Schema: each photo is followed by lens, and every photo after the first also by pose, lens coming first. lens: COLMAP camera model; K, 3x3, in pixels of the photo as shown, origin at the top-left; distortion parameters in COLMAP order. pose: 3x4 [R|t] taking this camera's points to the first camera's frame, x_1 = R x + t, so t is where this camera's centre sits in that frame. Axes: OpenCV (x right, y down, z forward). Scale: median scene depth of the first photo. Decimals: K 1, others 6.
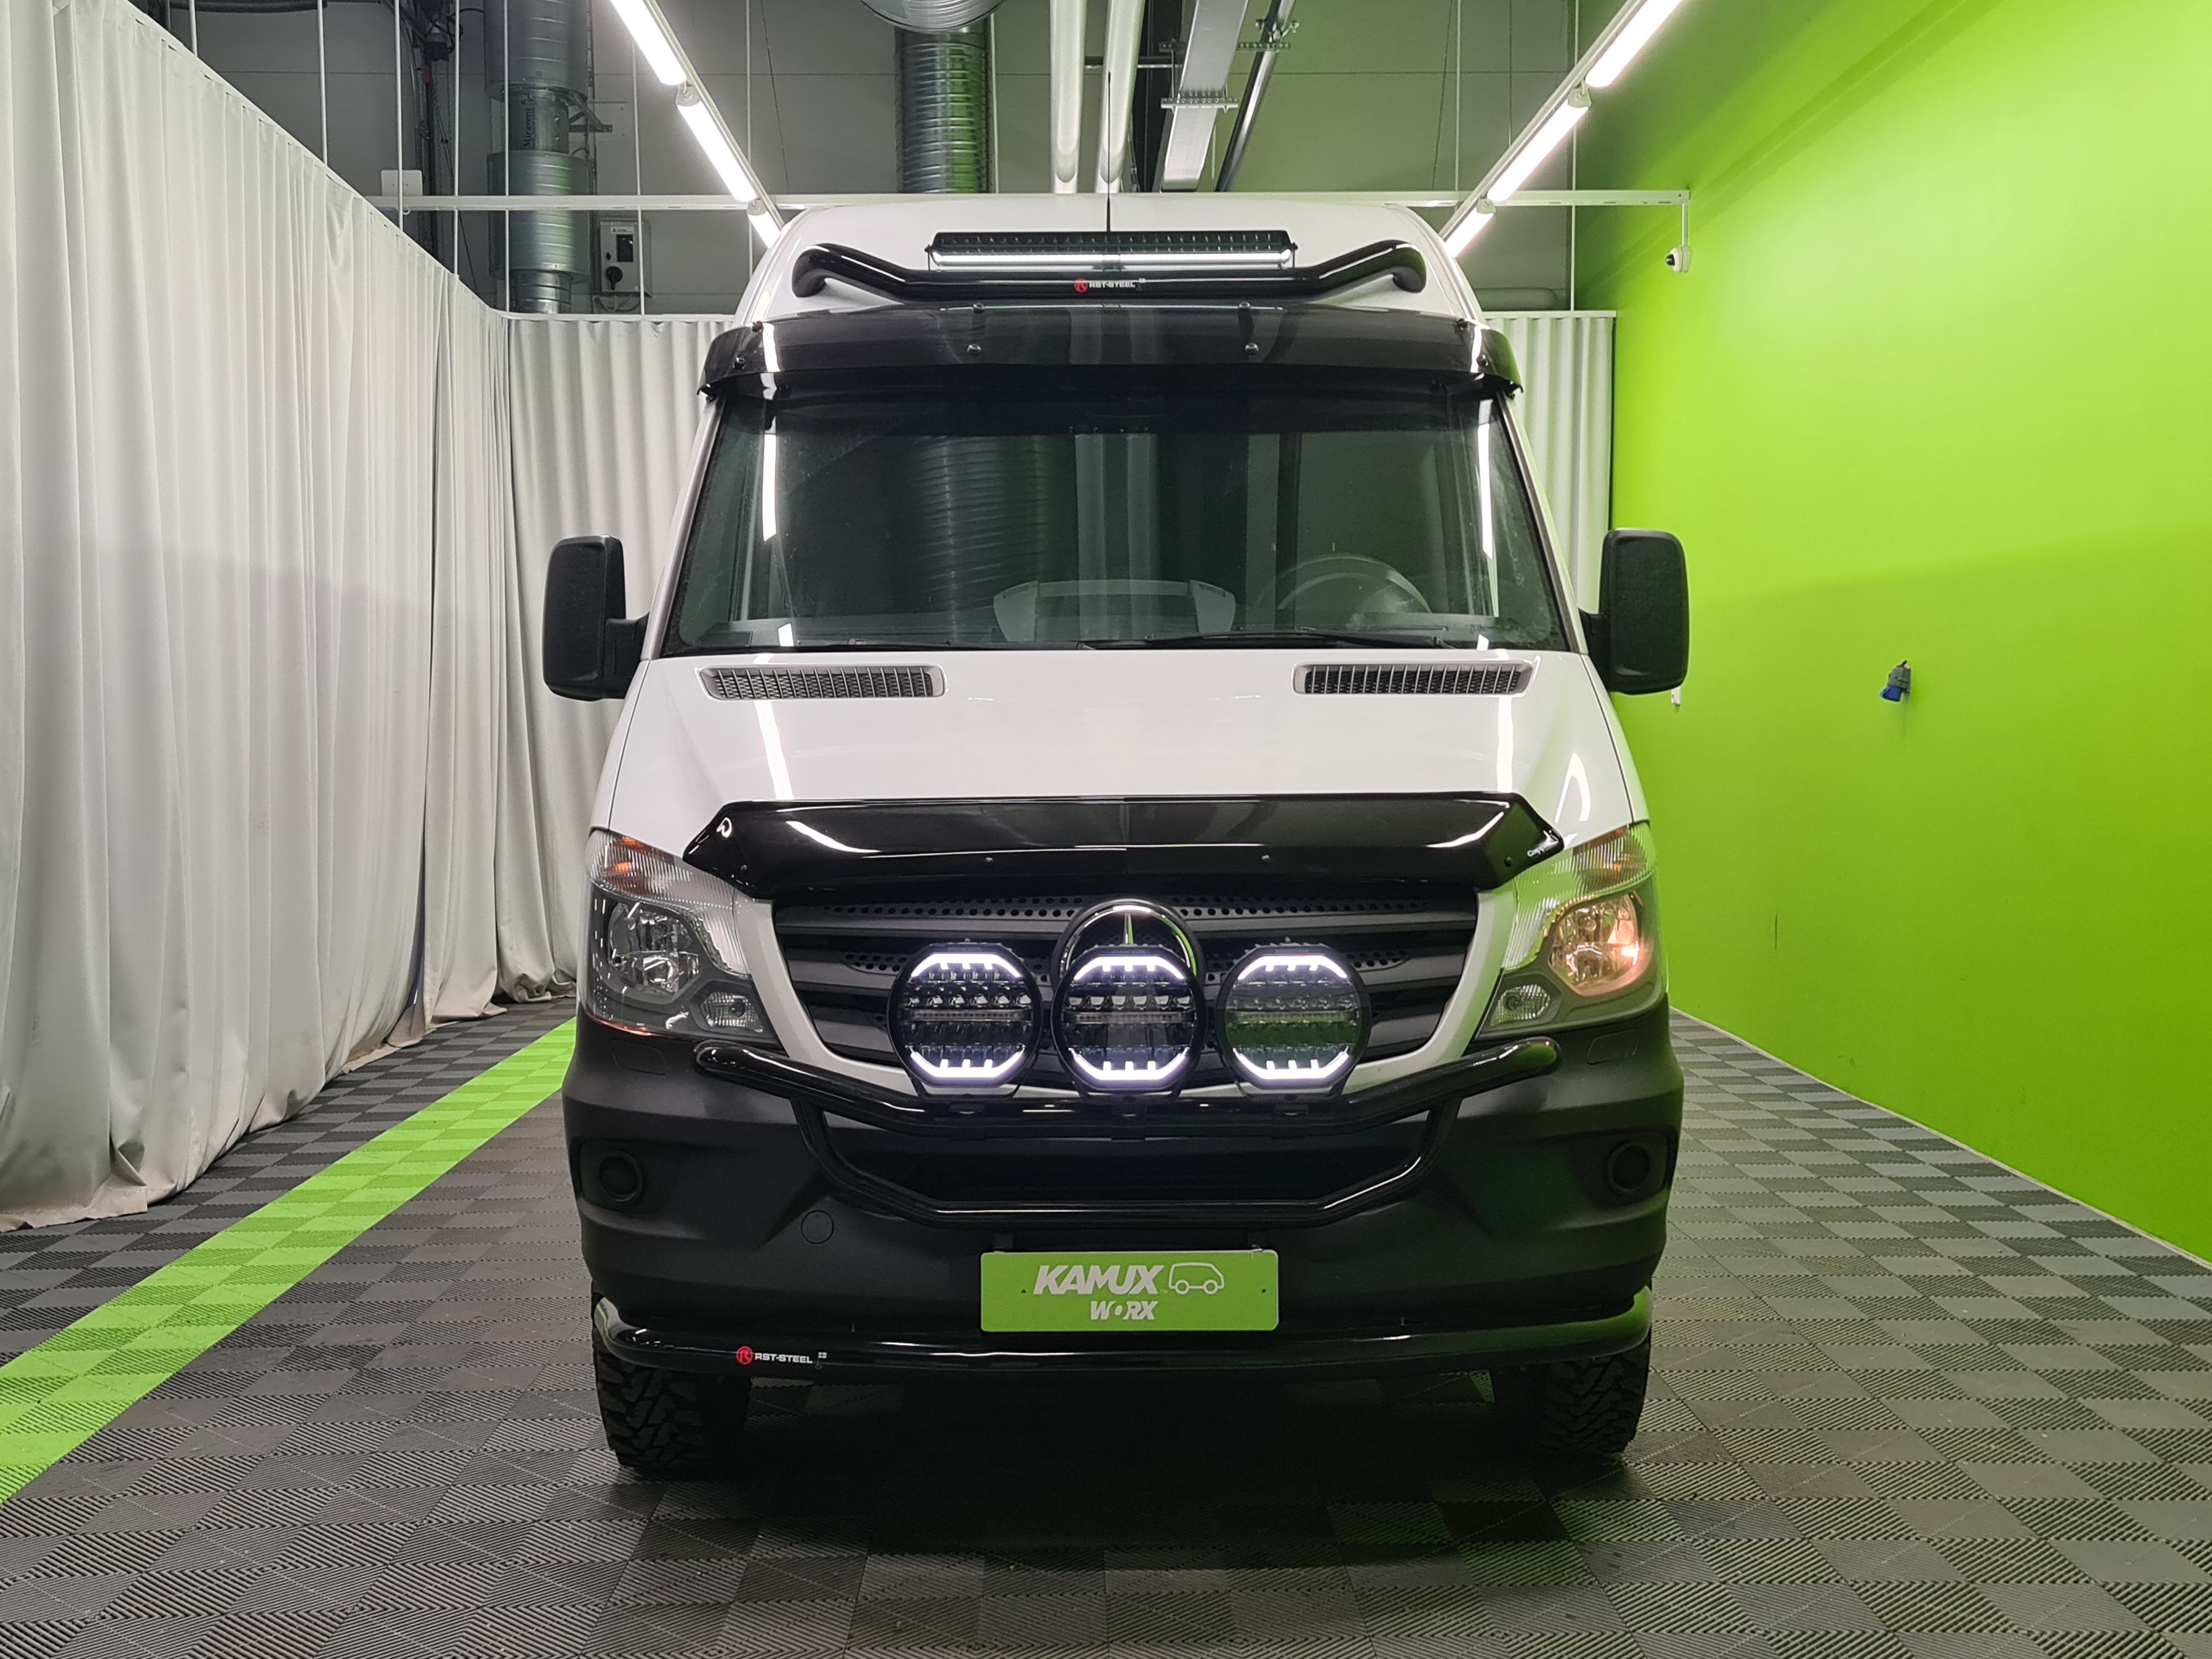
lens RADIAL K [[2360.5, 0, 1106.0], [0, 2360.5, 829.5], [0, 0, 1]] dist [0.099205, -0.007707]
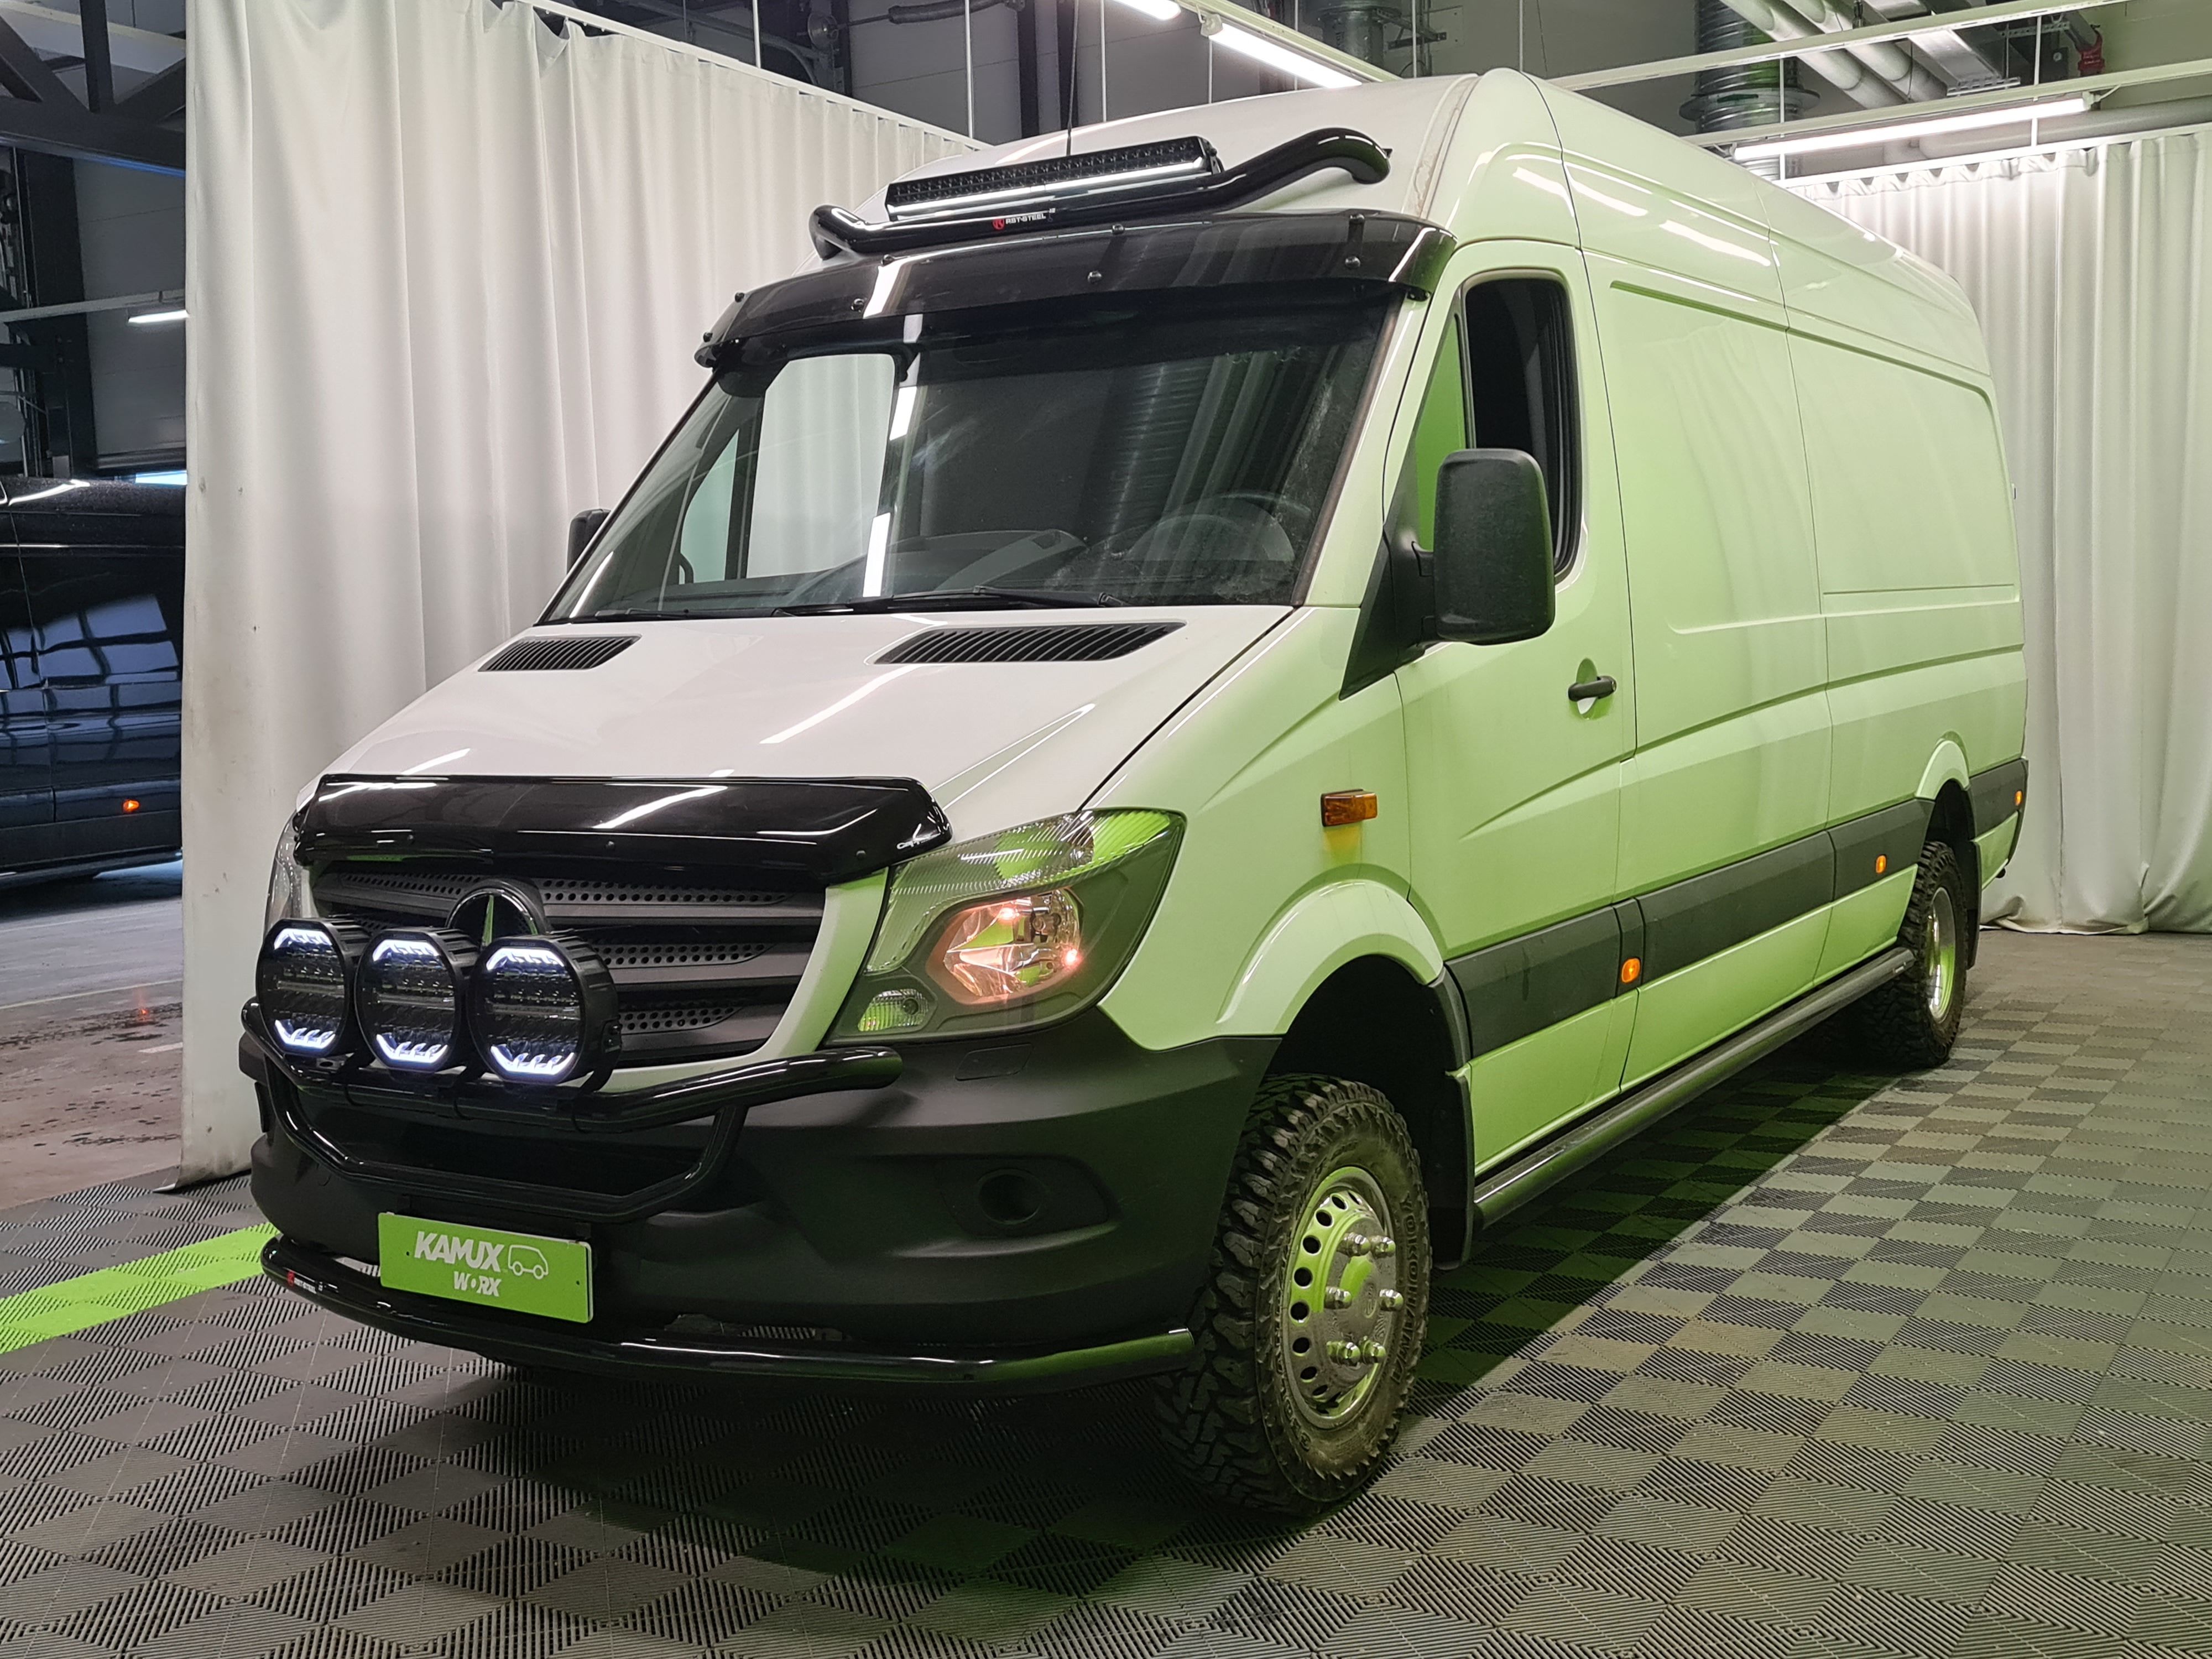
lens RADIAL K [[2360.5, 0, 1106.0], [0, 2360.5, 829.5], [0, 0, 1]] dist [0.099205, -0.007707]
pose [[0.841013, 0.030579, -0.540150, 0.752898], [-0.005789, 0.998853, 0.047534, -0.040936], [0.540984, -0.036850, 0.840225, 0.280967]]
